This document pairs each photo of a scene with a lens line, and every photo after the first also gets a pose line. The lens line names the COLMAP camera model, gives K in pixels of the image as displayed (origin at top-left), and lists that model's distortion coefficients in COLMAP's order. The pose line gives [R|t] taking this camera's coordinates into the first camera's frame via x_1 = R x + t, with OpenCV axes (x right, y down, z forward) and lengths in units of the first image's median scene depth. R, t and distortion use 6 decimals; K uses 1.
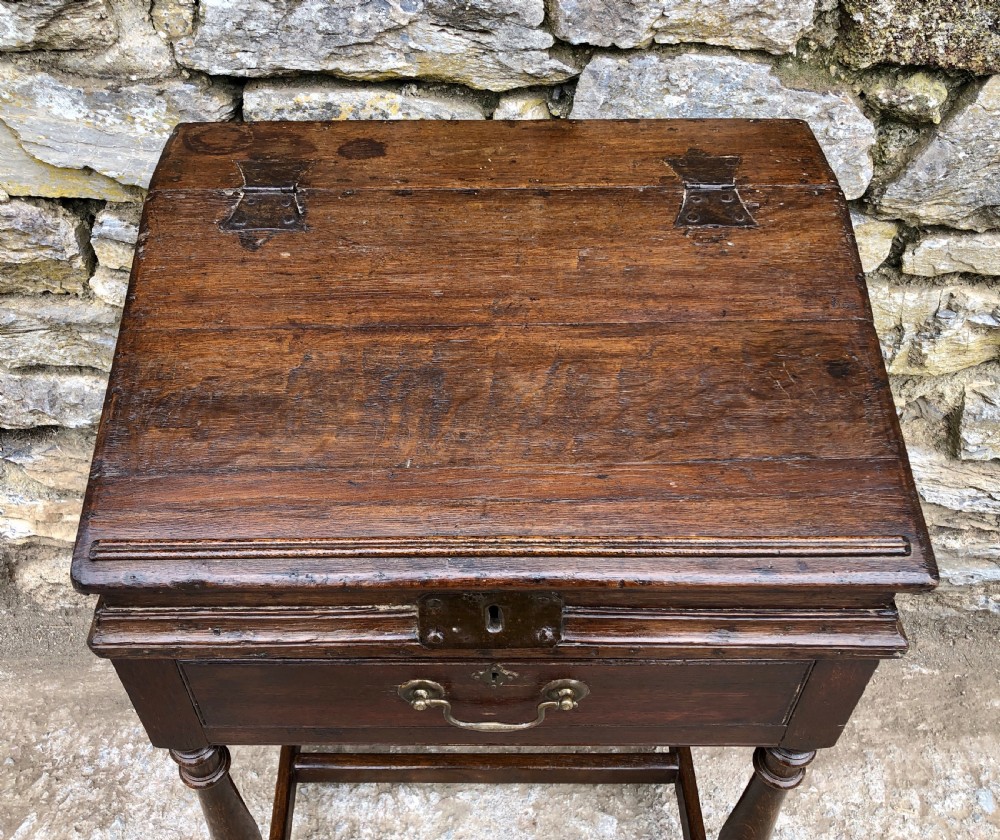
lens RADIAL K [[961.2, 0, 473.2], [0, 961.2, 391.5], [0, 0, 1]] dist [0.018526, 0.000000]
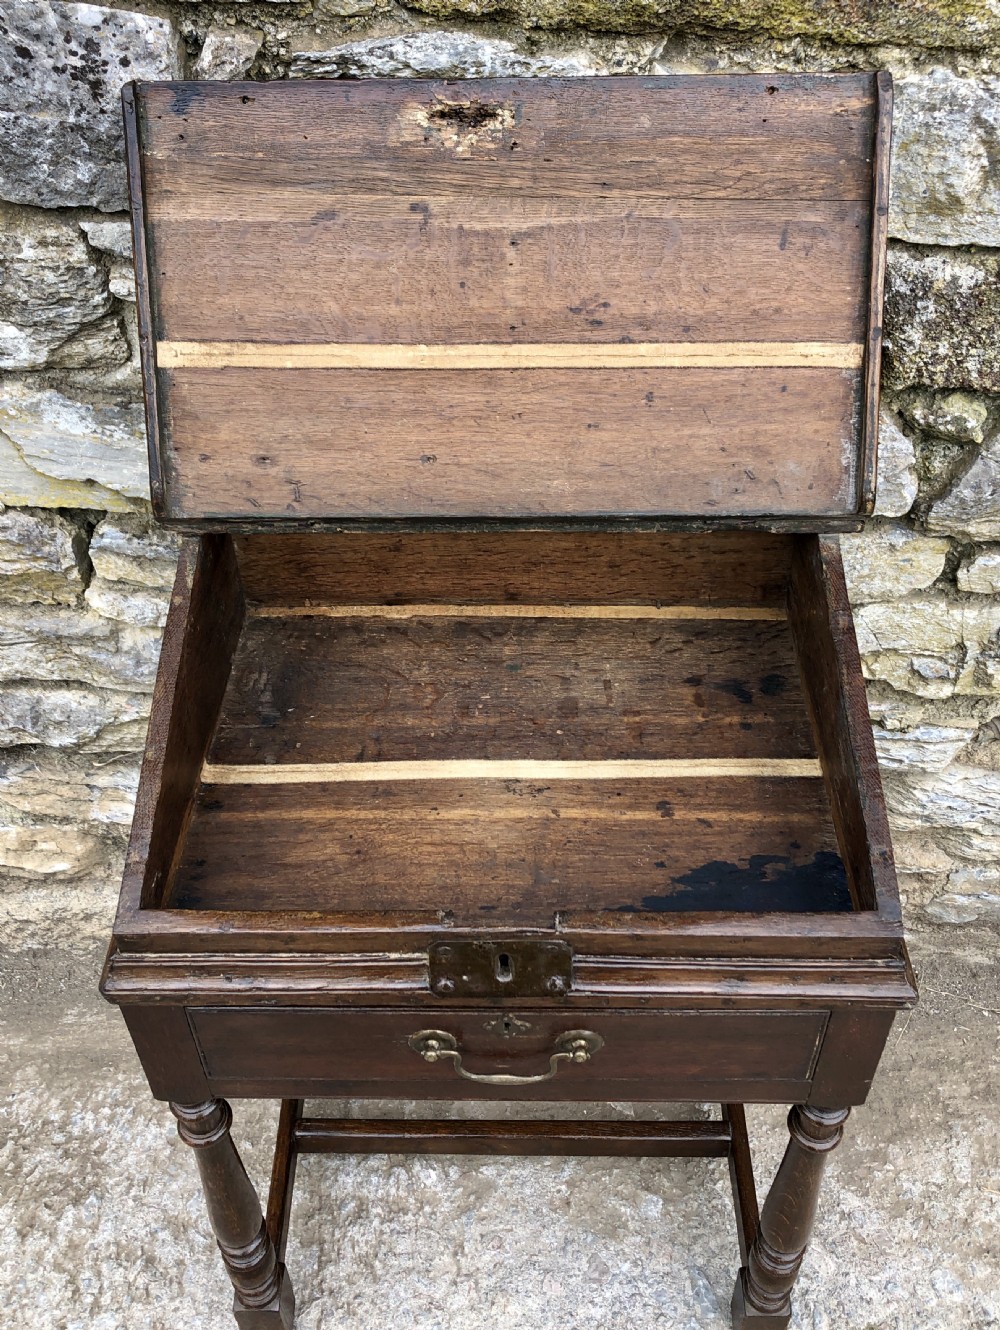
lens RADIAL K [[1260.7, 0, 515.5], [0, 1260.7, 580.5], [0, 0, 1]] dist [0.011668, 0.000000]
pose [[0.999966, 0.004276, -0.007028, 0.030616], [-0.004702, 0.998082, -0.061734, -0.063661], [0.006751, 0.061765, 0.998068, -0.253518]]
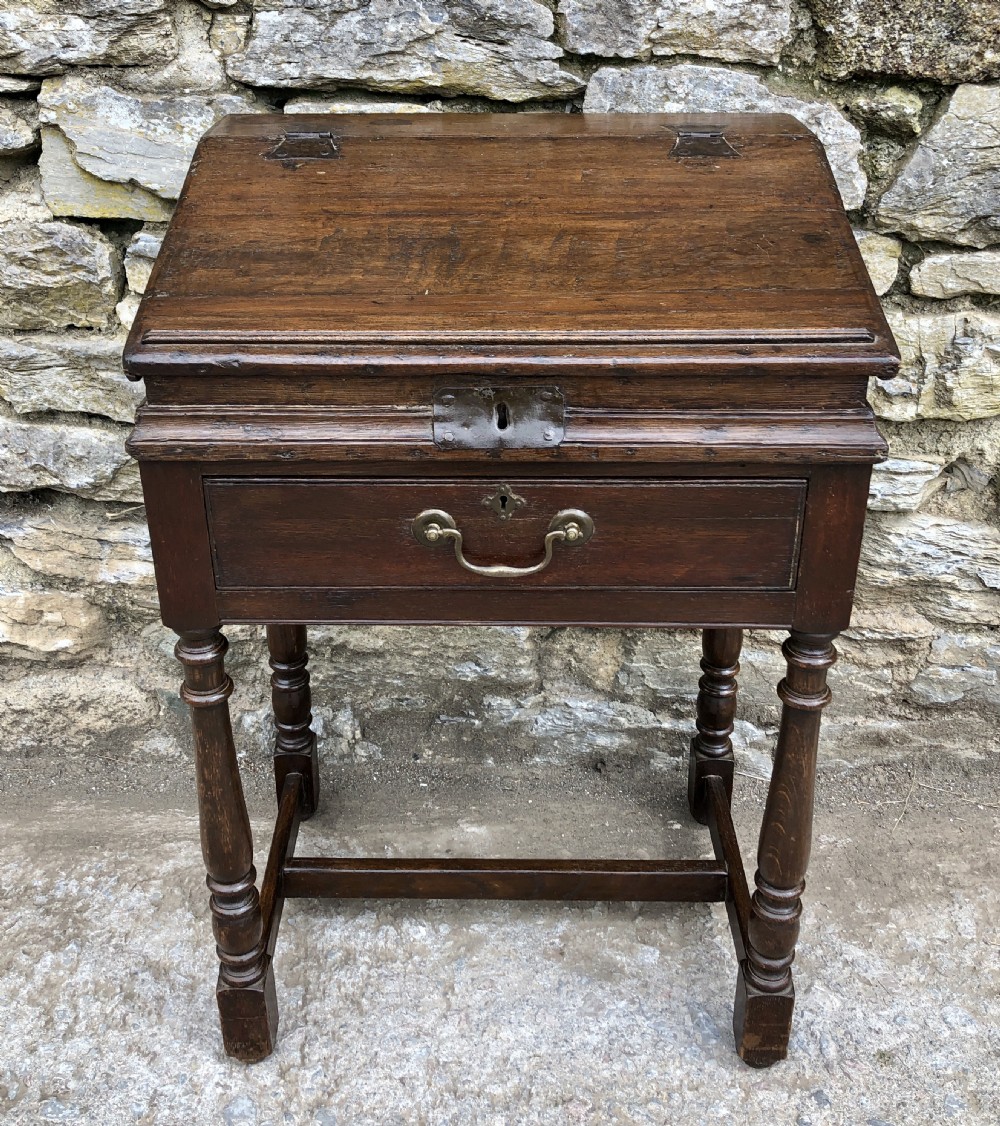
lens RADIAL K [[1250.2, 0, 494.9], [0, 1250.2, 484.9], [0, 0, 1]] dist [0.013273, 0.000000]
pose [[0.999918, 0.004515, -0.012017, 0.022873], [-0.007864, 0.955356, -0.295354, 0.541993], [0.010147, 0.295424, 0.955312, -0.245789]]
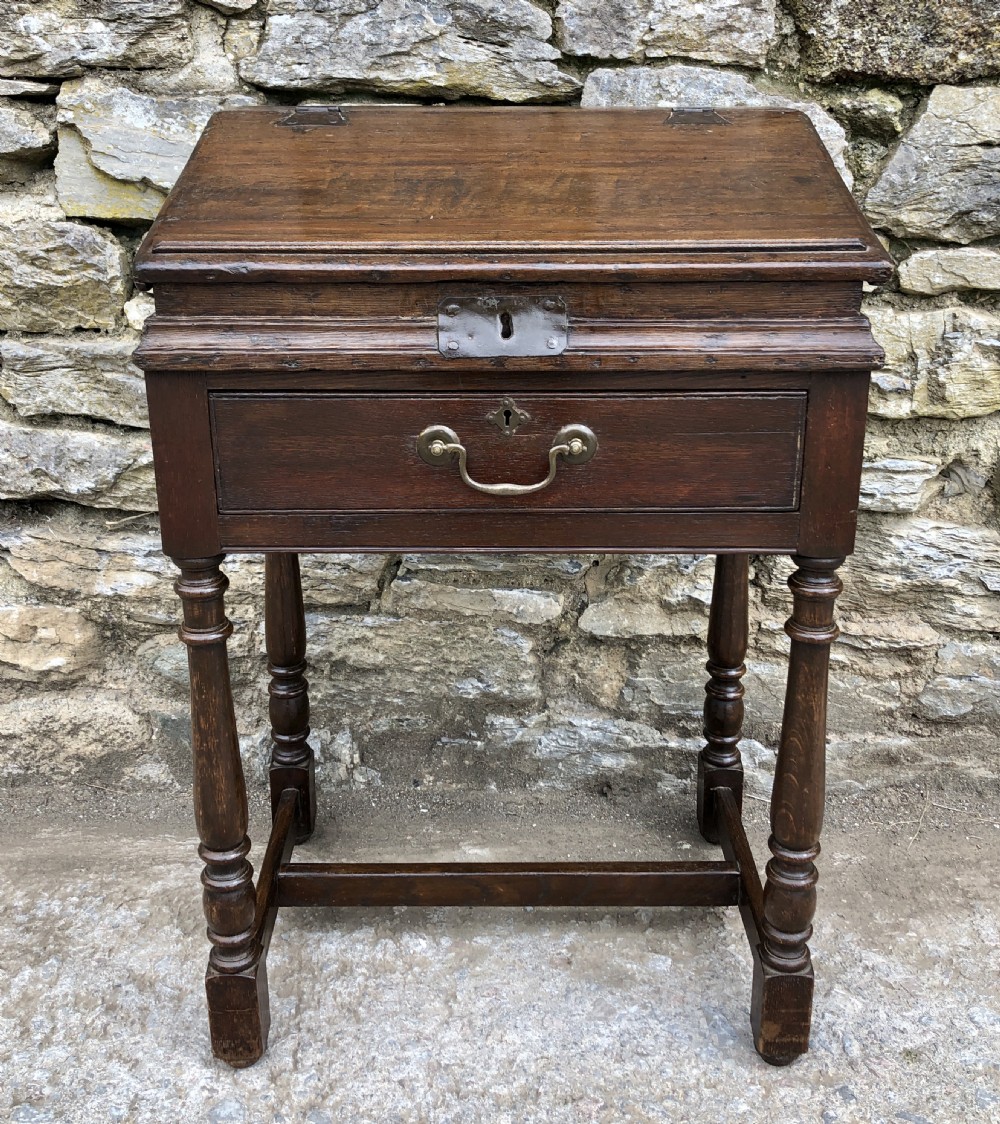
lens RADIAL K [[1247.9, 0, 516.3], [0, 1247.9, 480.8], [0, 0, 1]] dist [0.013273, 0.000000]
pose [[0.999981, -0.000367, 0.006105, 0.018386], [0.002917, 0.905912, -0.423455, 0.749155], [-0.005375, 0.423465, 0.905897, -0.168816]]
